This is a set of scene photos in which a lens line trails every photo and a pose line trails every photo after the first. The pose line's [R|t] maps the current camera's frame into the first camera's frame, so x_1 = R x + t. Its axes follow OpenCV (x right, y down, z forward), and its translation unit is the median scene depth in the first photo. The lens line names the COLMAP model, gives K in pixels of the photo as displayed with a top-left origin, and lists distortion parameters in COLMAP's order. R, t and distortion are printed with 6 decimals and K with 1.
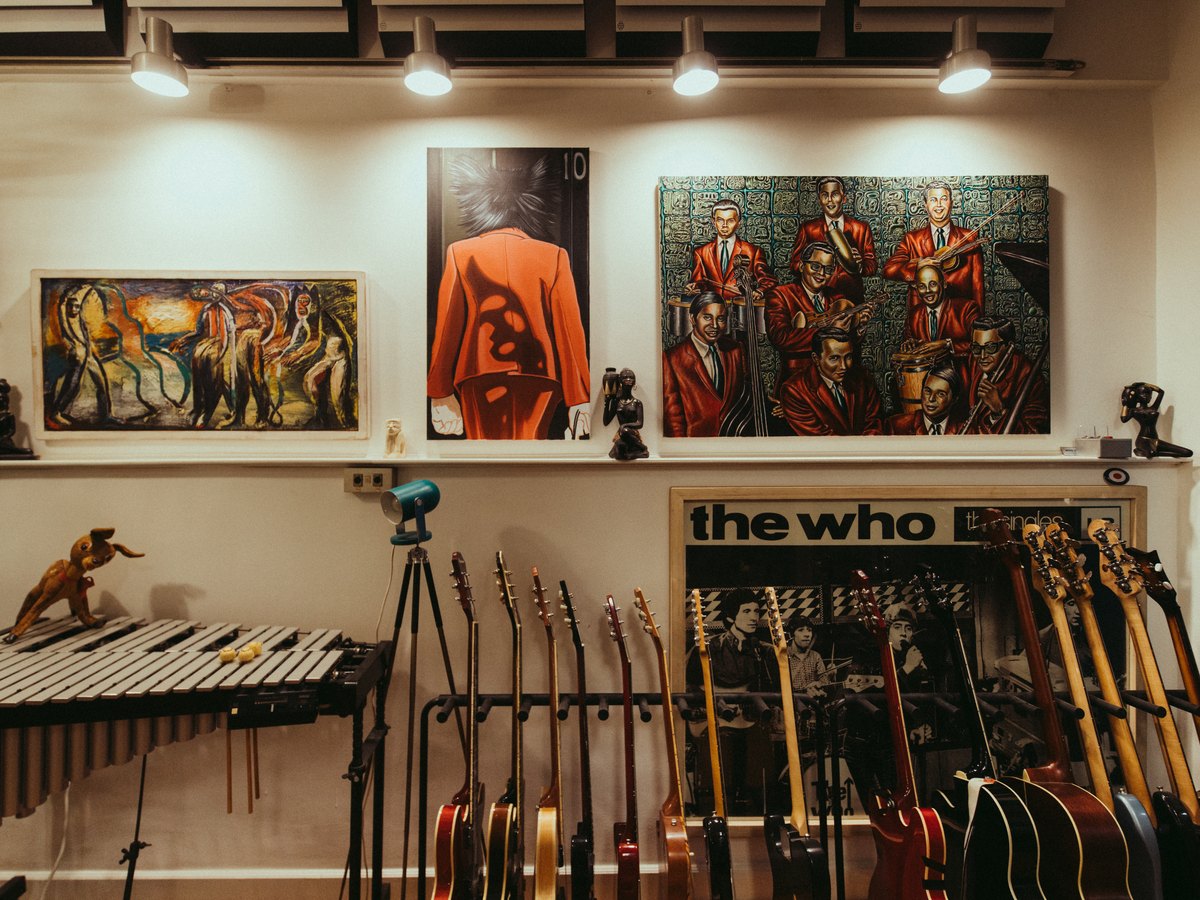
lens RADIAL K [[563.2, 0, 601.7], [0, 563.2, 431.6], [0, 0, 1]] dist [-0.002730, -0.000528]
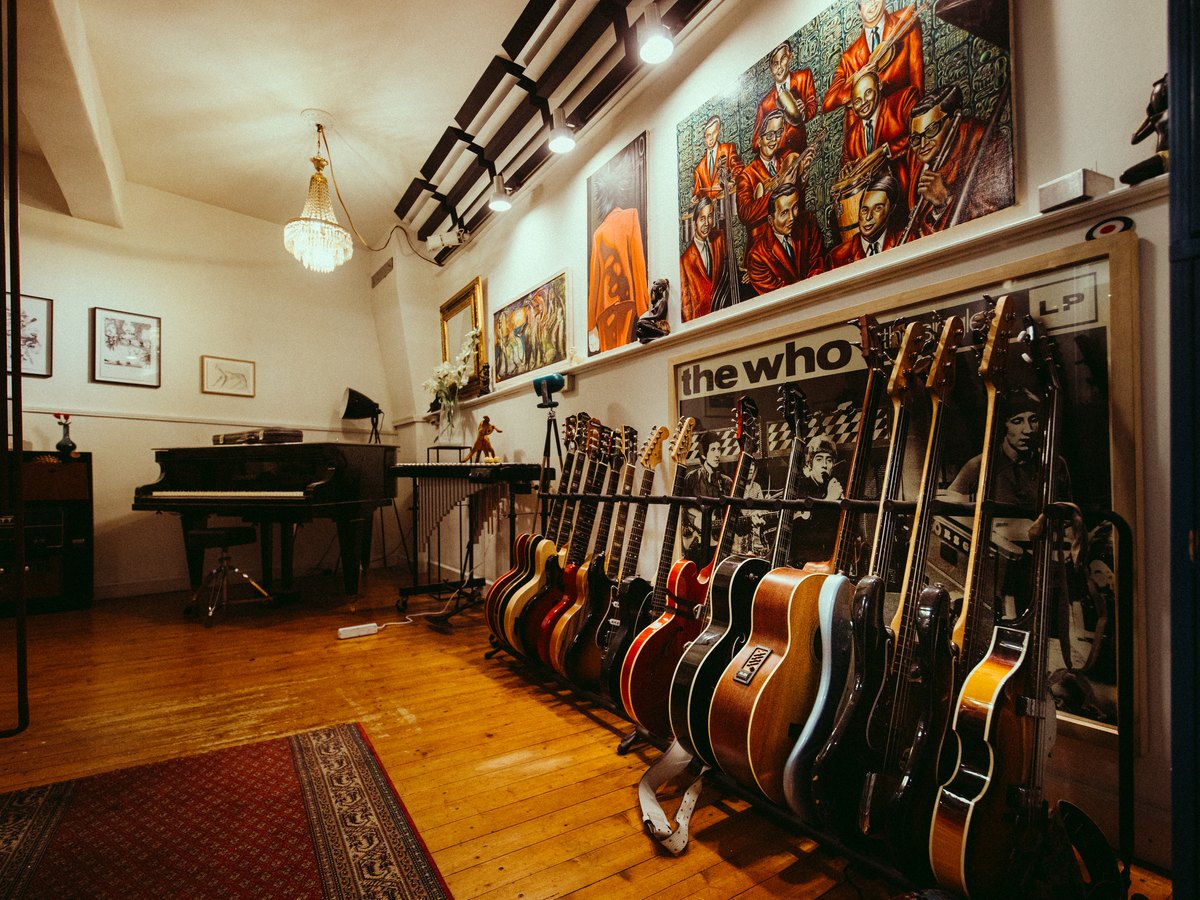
lens RADIAL K [[563.2, 0, 595.9], [0, 563.2, 457.3], [0, 0, 1]] dist [-0.002730, -0.000528]
pose [[0.556179, -0.020083, -0.830820, 1.092511], [0.018661, 0.999758, -0.011674, 0.335967], [0.830853, -0.009011, 0.556419, 0.113991]]
